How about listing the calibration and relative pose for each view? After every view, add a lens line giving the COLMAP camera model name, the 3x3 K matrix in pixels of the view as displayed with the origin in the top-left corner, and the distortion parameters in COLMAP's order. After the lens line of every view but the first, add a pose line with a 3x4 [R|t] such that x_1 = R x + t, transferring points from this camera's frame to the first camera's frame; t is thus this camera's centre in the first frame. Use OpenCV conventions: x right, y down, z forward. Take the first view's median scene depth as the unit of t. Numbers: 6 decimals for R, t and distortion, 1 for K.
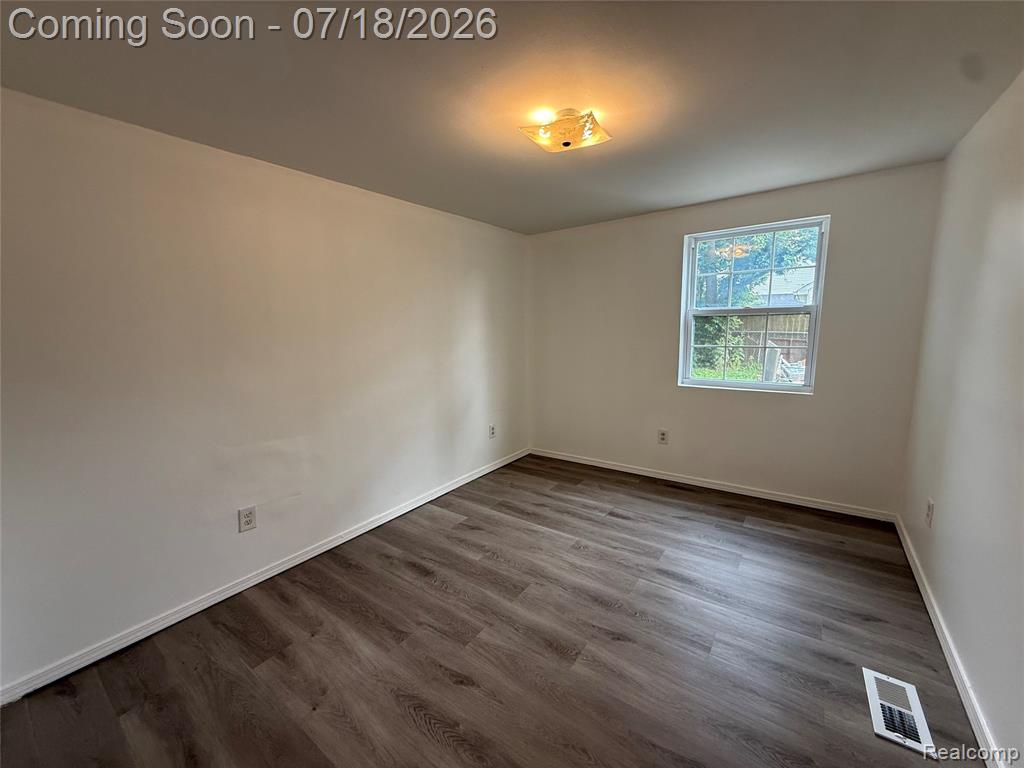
lens RADIAL K [[408.8, 0, 509.7], [0, 408.8, 382.7], [0, 0, 1]] dist [-0.001637, -0.000218]
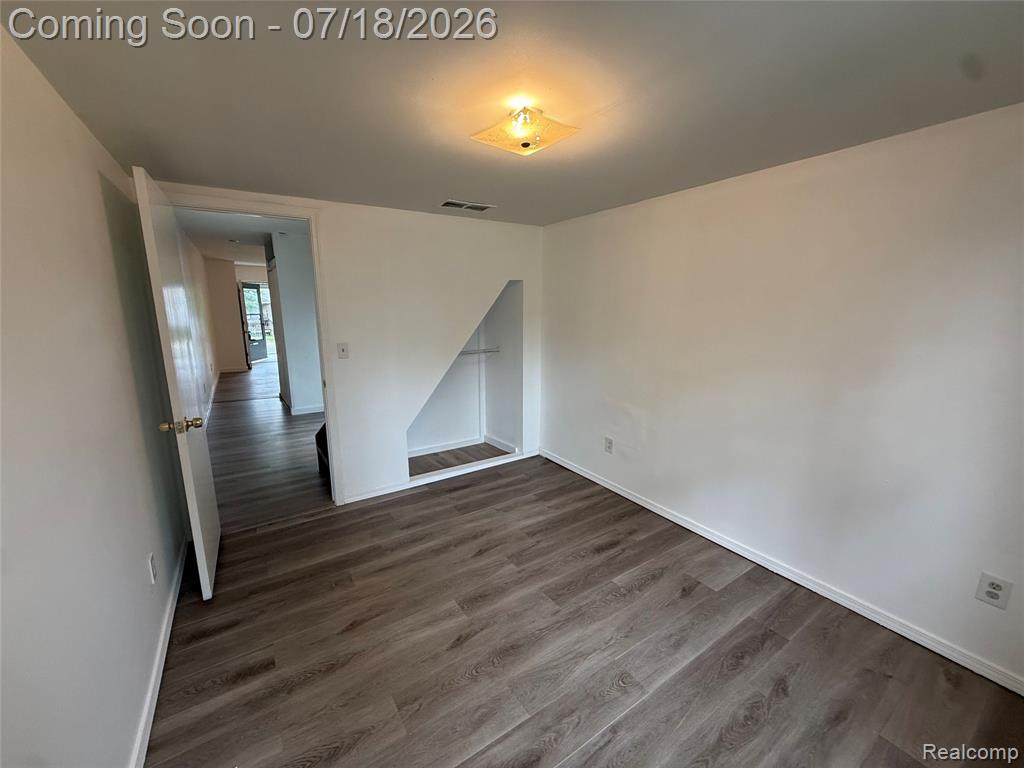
lens RADIAL K [[408.8, 0, 509.7], [0, 408.8, 382.7], [0, 0, 1]] dist [-0.001637, -0.000218]
pose [[-0.355289, 0.198086, -0.913527, 0.872051], [-0.123421, 0.958792, 0.255902, -0.247814], [0.926573, 0.203667, -0.316201, 1.093059]]
